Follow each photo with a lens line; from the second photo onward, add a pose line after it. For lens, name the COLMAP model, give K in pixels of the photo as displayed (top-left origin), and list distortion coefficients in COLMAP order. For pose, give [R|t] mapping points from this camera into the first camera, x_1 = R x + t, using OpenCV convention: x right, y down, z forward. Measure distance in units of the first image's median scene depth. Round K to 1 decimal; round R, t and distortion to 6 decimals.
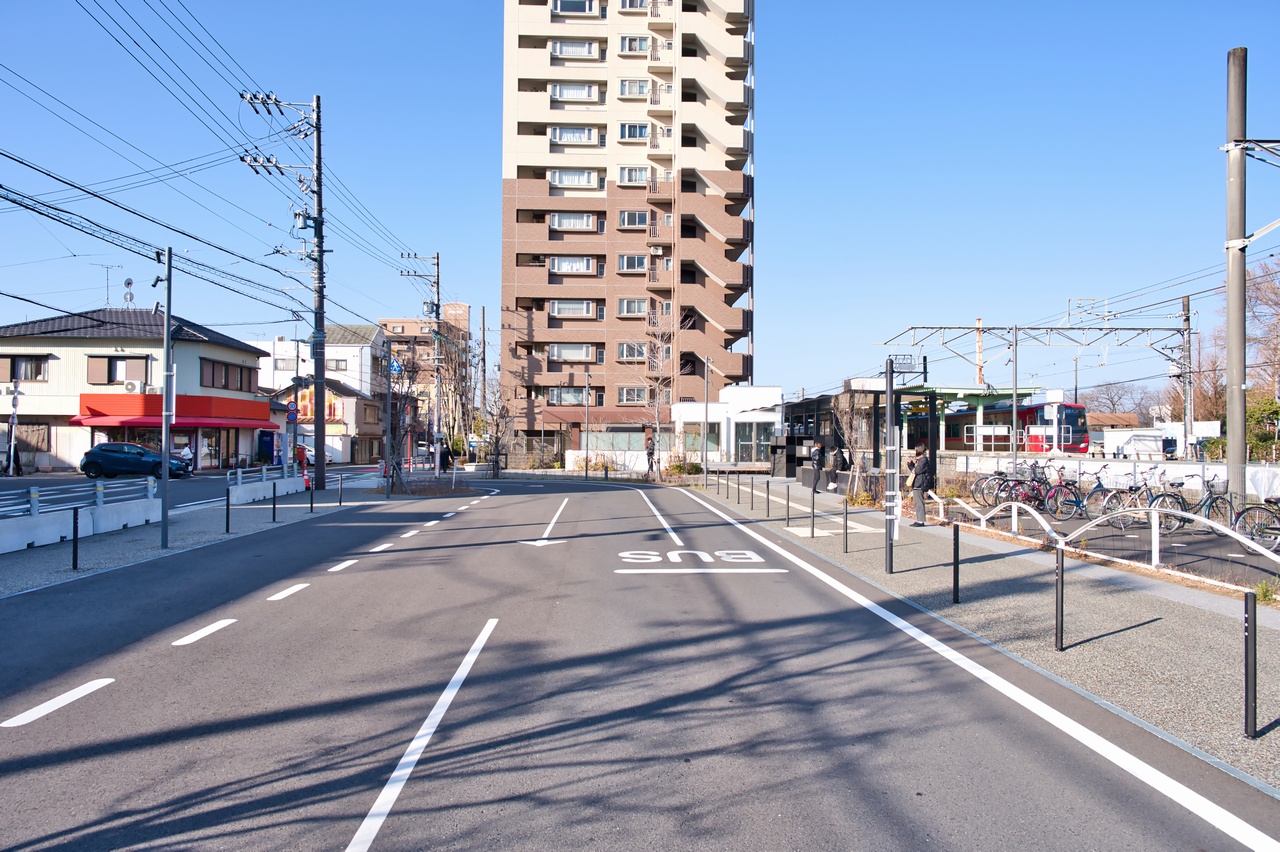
lens RADIAL K [[890.9, 0, 639.5], [0, 890.9, 413.0], [0, 0, 1]] dist [0.000743, 0.005024]
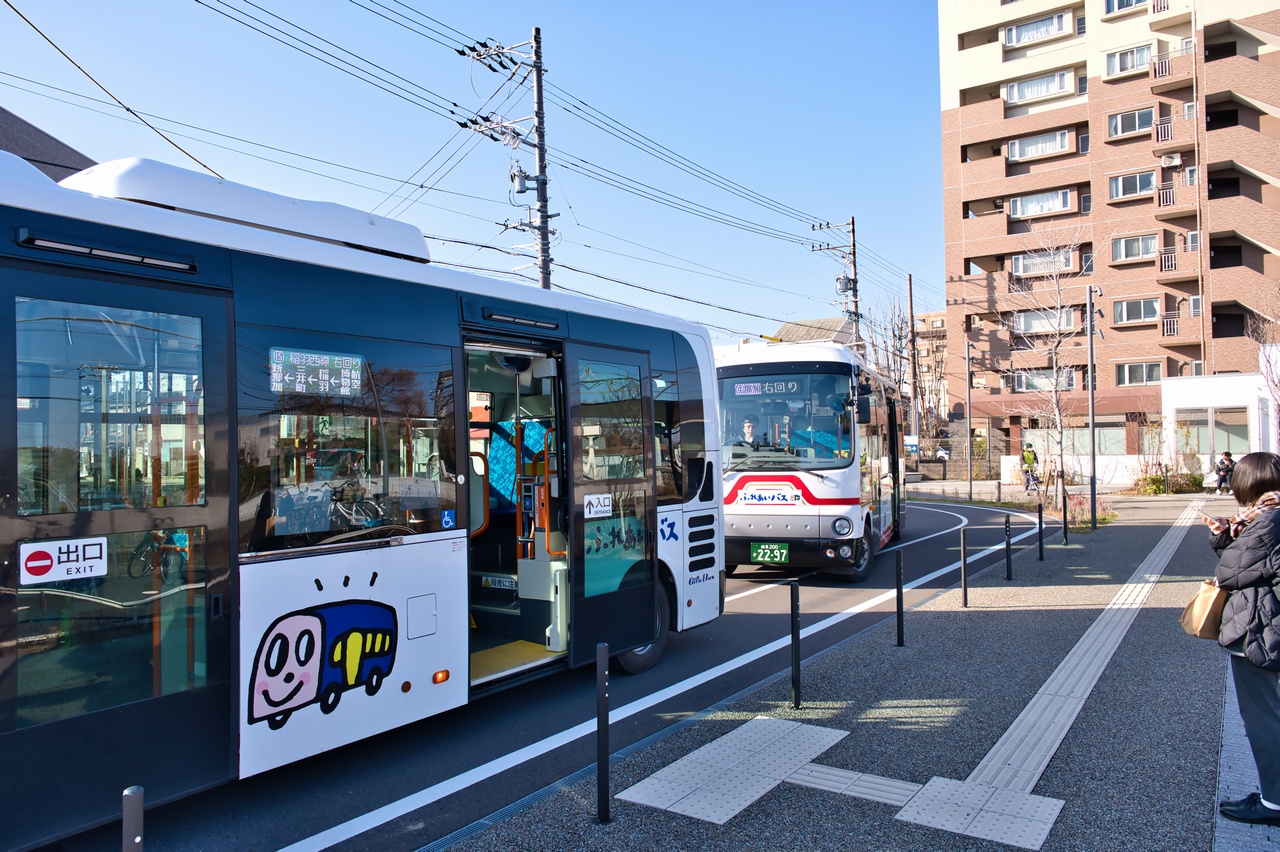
lens RADIAL K [[890.9, 0, 639.5], [0, 890.9, 413.0], [0, 0, 1]] dist [0.000743, 0.005024]
pose [[0.797727, -0.041214, -0.601608, 0.097312], [0.039075, 0.999098, -0.016631, 0.006775], [0.601751, -0.010241, 0.798618, 0.206025]]
